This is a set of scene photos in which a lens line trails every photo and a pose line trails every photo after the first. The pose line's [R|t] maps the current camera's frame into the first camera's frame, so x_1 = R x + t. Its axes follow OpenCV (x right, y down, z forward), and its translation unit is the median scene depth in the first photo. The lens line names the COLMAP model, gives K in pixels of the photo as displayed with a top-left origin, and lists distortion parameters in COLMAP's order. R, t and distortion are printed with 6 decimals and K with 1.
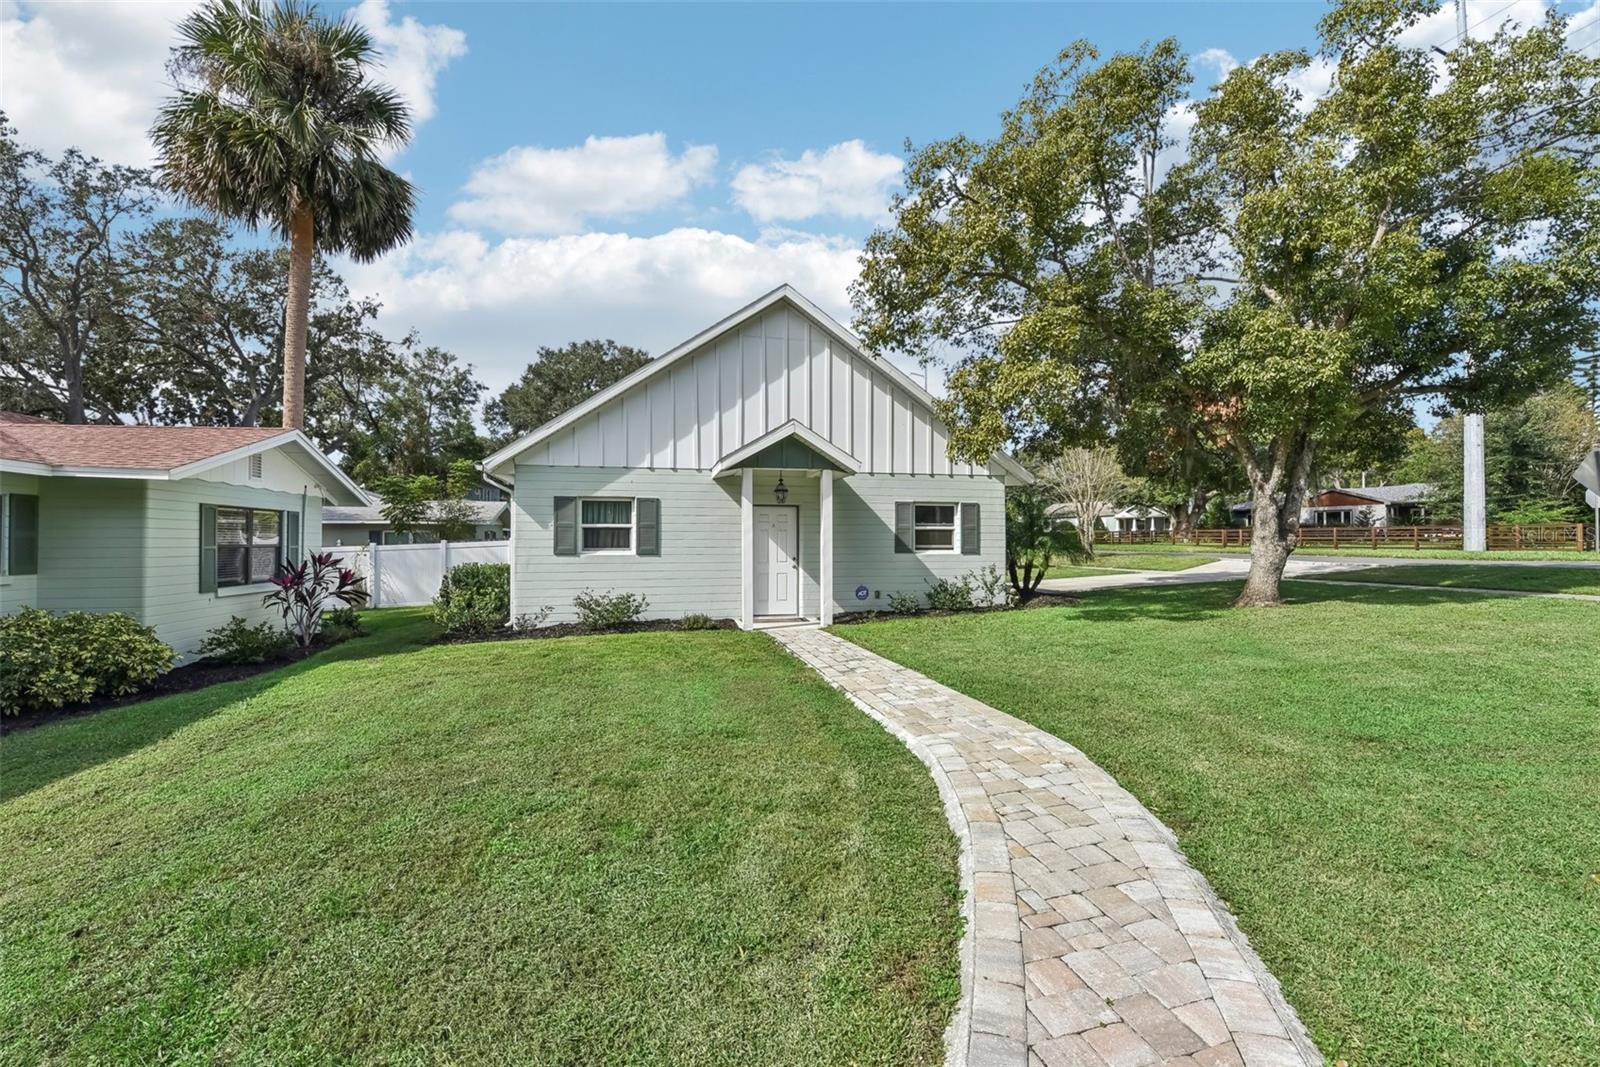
lens RADIAL K [[666.9, 0, 790.1], [0, 666.9, 529.8], [0, 0, 1]] dist [-0.012005, -0.000111]
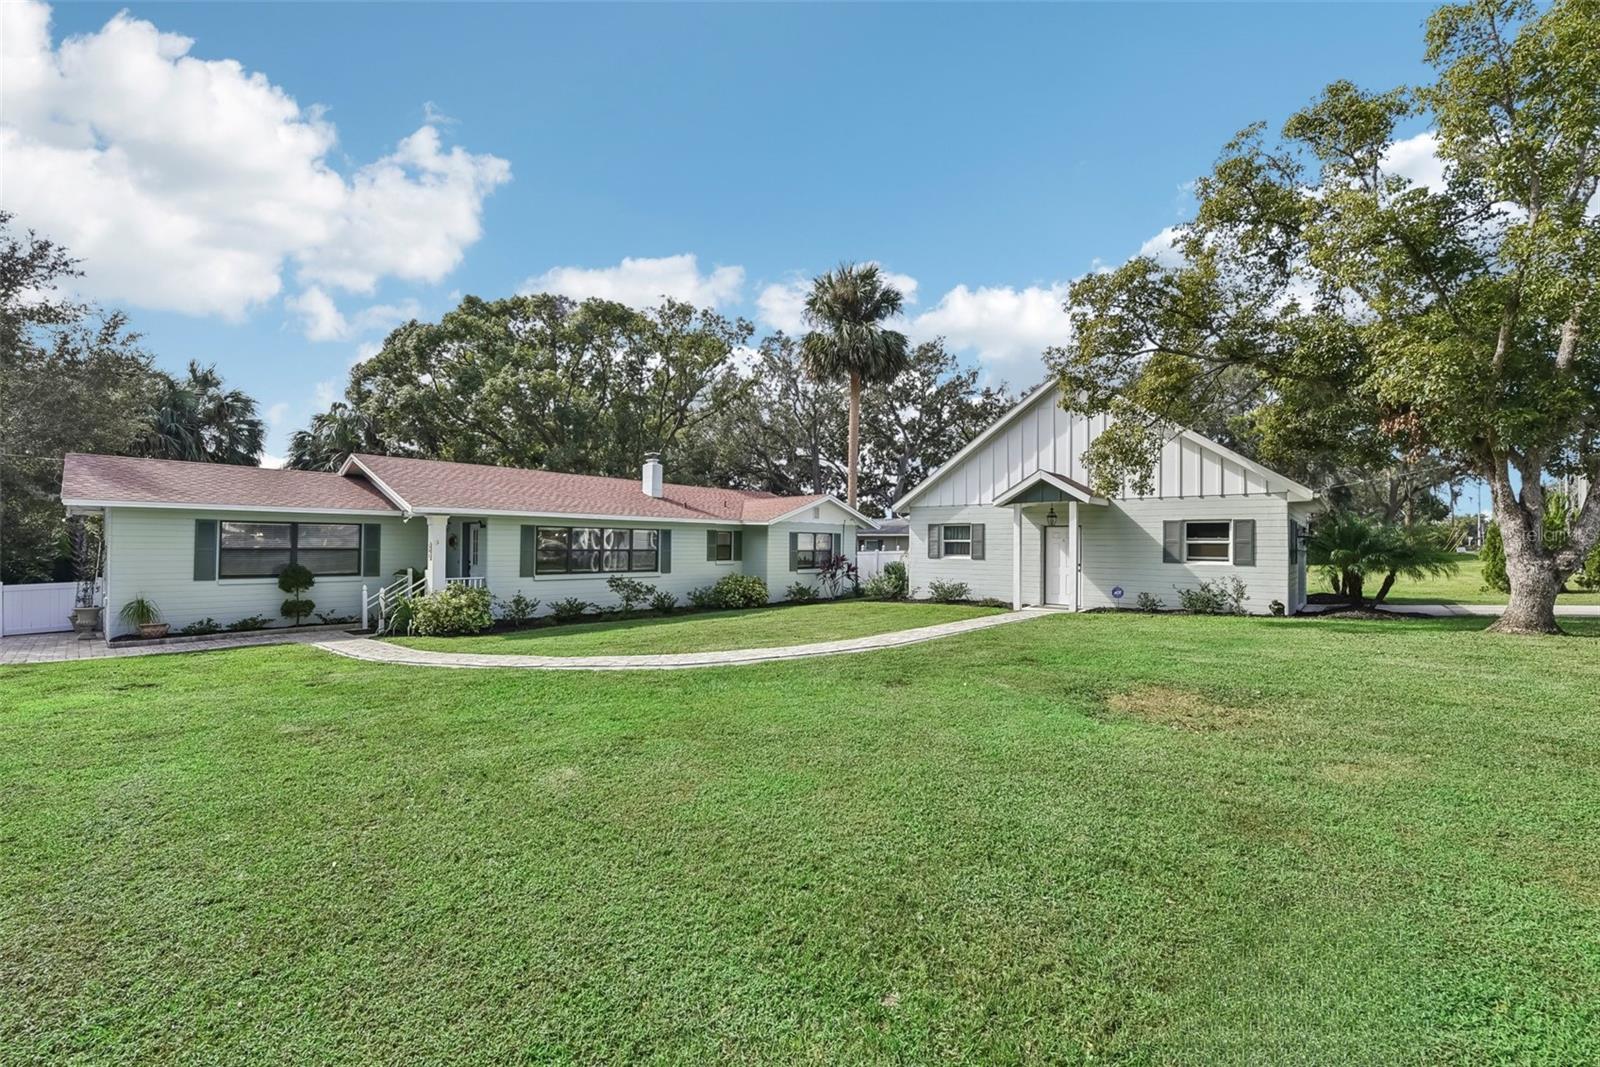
lens RADIAL K [[666.9, 0, 792.5], [0, 666.9, 534.7], [0, 0, 1]] dist [-0.012005, -0.000111]
pose [[0.570372, -0.006838, -0.821358, 0.769942], [0.006295, 0.999972, -0.003954, -0.015856], [0.821362, -0.002915, 0.570399, -0.240350]]
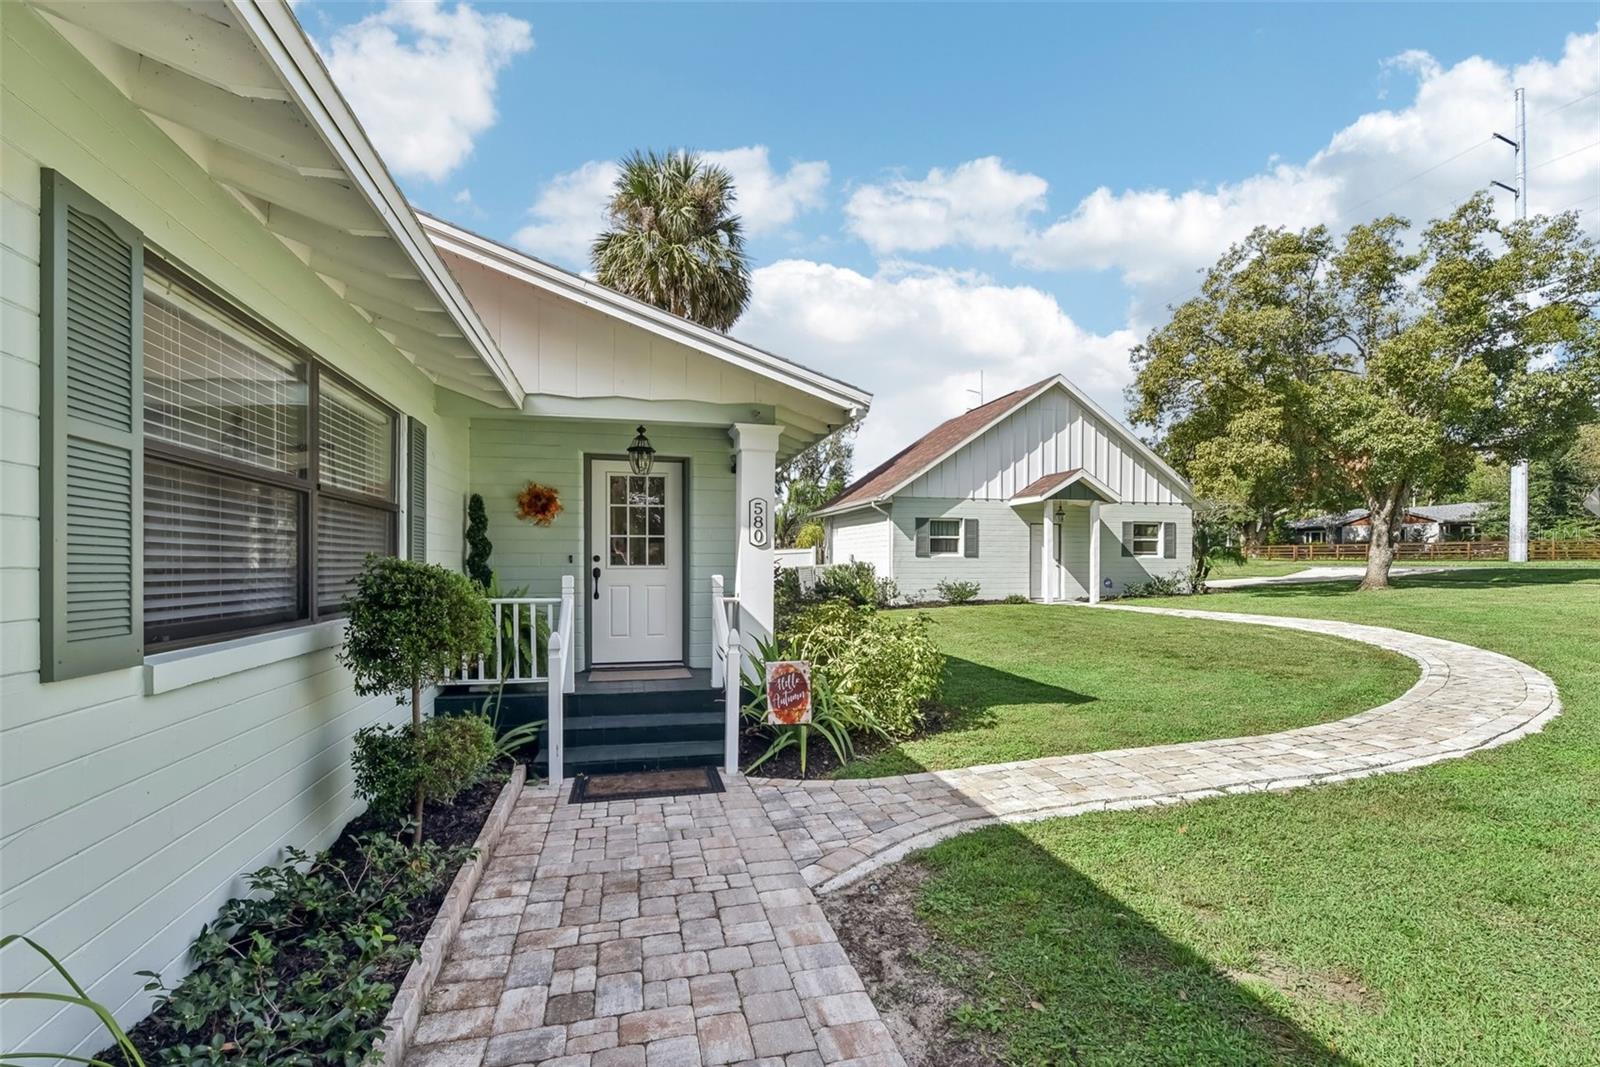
lens RADIAL K [[734.1, 0, 816.5], [0, 734.1, 559.9], [0, 0, 1]] dist [0.009970, -0.000940]
pose [[0.999128, 0.000809, 0.041737, -0.580129], [-0.001450, 0.999881, 0.015347, 0.018124], [-0.041720, -0.015394, 0.999011, -0.579865]]
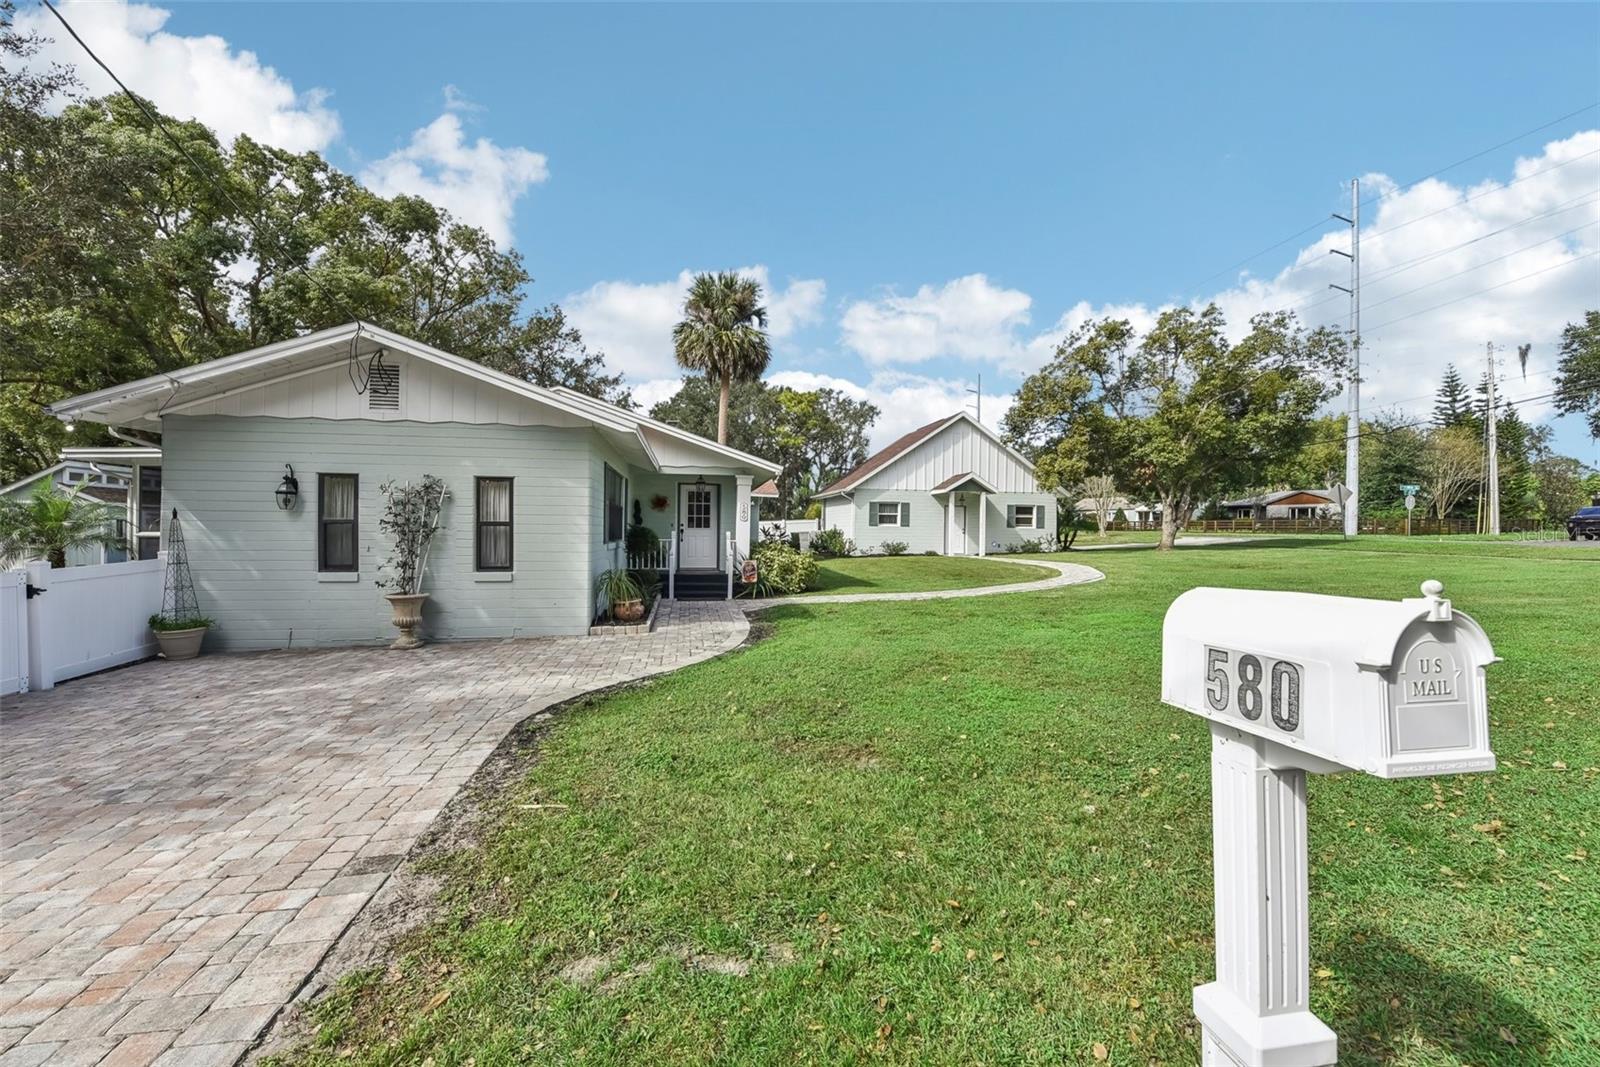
lens RADIAL K [[651.6, 0, 807.9], [0, 651.6, 522.3], [0, 0, 1]] dist [-0.001510, 0.000083]
pose [[0.999502, 0.010856, -0.029620, -0.452271], [-0.010669, 0.999922, 0.006468, 0.010007], [0.029688, -0.006149, 0.999540, -1.229530]]
